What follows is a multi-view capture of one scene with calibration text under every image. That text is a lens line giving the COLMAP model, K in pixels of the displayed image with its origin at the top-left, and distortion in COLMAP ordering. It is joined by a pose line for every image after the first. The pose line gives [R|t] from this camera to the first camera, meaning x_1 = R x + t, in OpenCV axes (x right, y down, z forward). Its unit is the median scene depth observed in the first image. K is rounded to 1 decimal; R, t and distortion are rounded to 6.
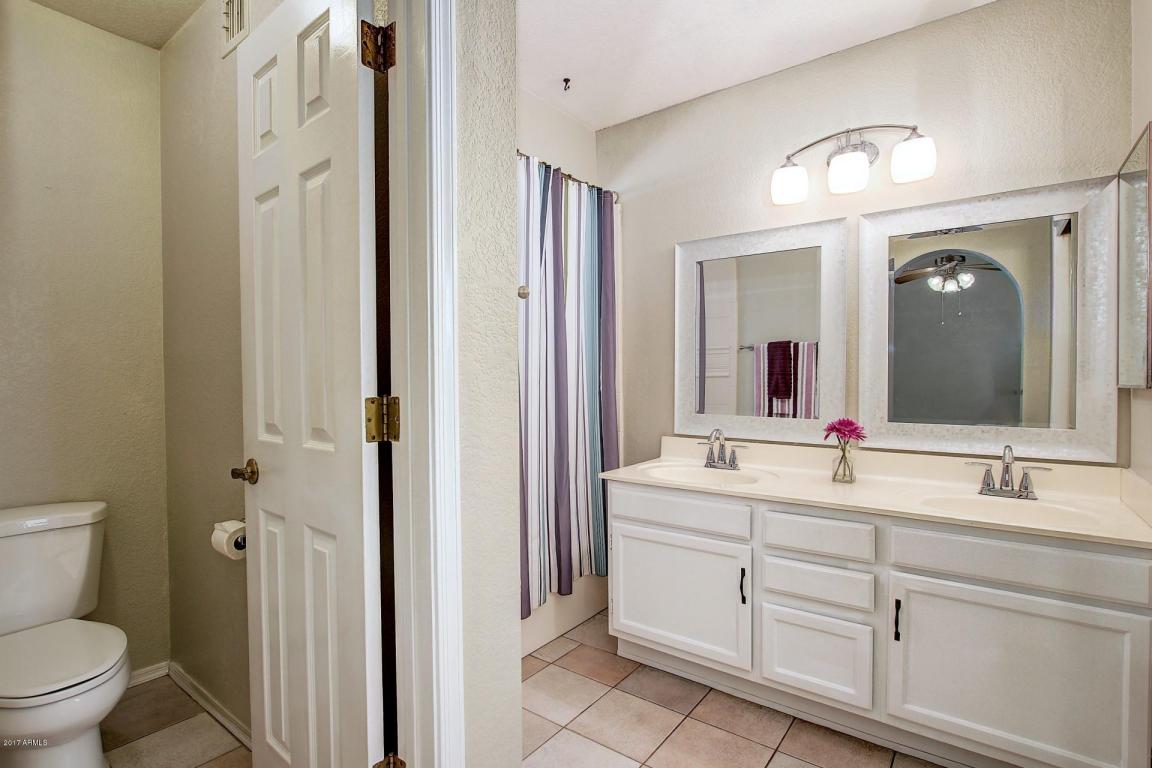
lens RADIAL K [[541.2, 0, 579.0], [0, 541.2, 387.0], [0, 0, 1]] dist [-0.027585, -0.000017]
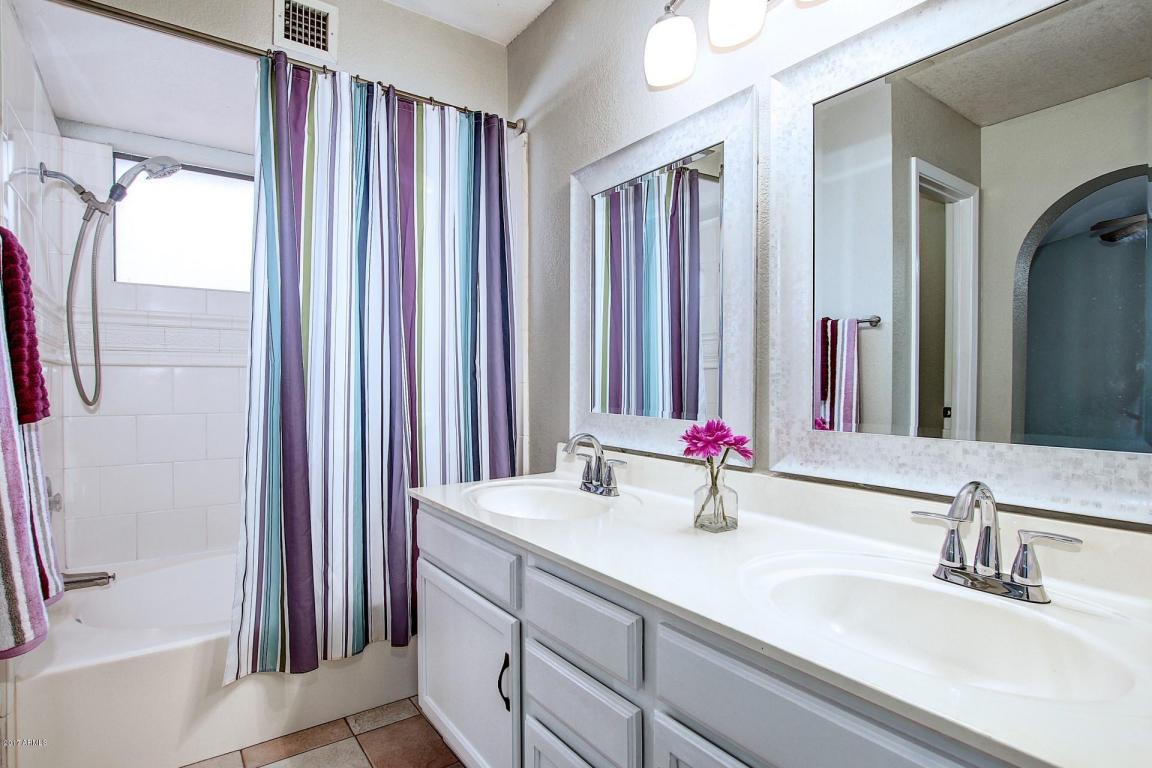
lens RADIAL K [[573.4, 0, 572.6], [0, 573.4, 392.9], [0, 0, 1]] dist [-0.030609, 0.000107]
pose [[0.954555, 0.015918, -0.297609, 0.447942], [-0.017608, 0.999840, -0.002996, 0.028639], [0.297514, 0.008100, 0.954683, 0.303105]]
